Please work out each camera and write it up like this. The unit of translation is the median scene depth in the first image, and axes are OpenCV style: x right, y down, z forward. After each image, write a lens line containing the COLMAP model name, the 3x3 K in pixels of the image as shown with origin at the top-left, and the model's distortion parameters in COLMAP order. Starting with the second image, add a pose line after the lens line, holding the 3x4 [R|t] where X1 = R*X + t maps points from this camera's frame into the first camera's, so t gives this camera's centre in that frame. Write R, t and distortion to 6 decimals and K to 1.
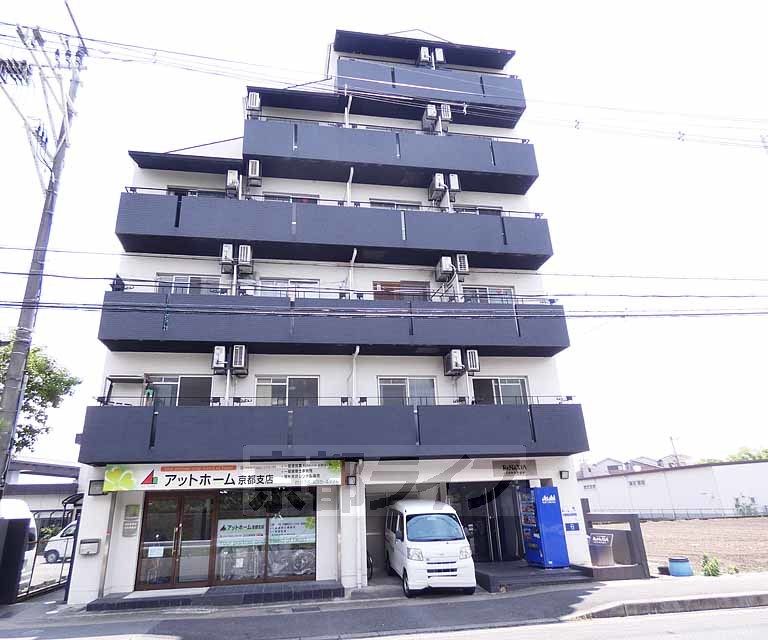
lens RADIAL K [[497.5, 0, 384.0], [0, 497.5, 320.0], [0, 0, 1]] dist [-0.001412, 0.000701]
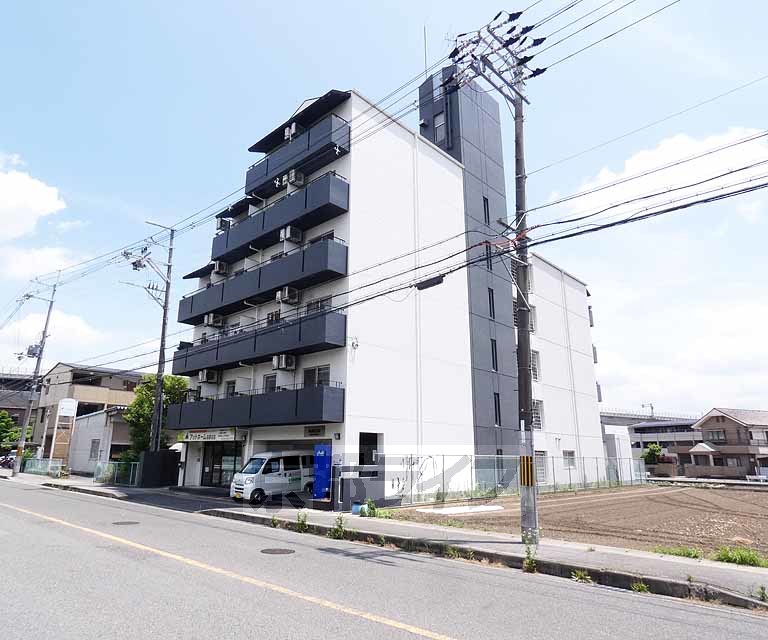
lens RADIAL K [[508.3, 0, 385.0], [0, 508.3, 313.1], [0, 0, 1]] dist [-0.003264, 0.001190]
pose [[0.612164, -0.174014, -0.771346, 1.622240], [0.256220, 0.966507, -0.014698, 0.043104], [0.748069, -0.188636, 0.636247, 0.284922]]
